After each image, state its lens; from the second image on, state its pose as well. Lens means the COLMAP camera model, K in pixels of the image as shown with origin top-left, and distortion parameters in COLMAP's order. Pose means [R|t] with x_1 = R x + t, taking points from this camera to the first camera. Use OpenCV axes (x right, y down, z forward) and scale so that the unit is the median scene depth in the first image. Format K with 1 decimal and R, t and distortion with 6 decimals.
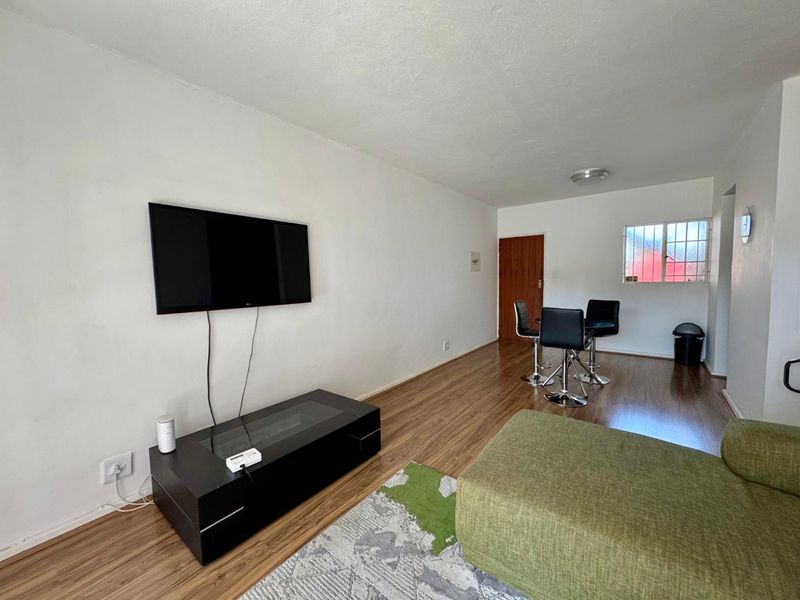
lens RADIAL K [[319.6, 0, 399.3], [0, 319.6, 300.1], [0, 0, 1]] dist [-0.000467, -0.000008]
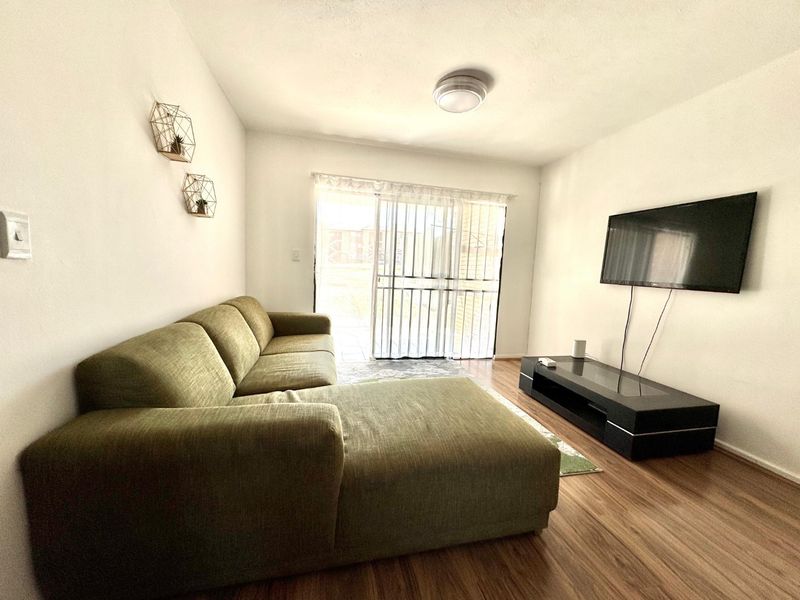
lens RADIAL K [[319.6, 0, 399.7], [0, 319.6, 302.2], [0, 0, 1]] dist [-0.000467, -0.000008]
pose [[-0.630430, 0.073132, -0.772793, 0.674872], [-0.086221, 0.982794, 0.163343, -0.021926], [0.771443, 0.169608, -0.613278, 0.686779]]
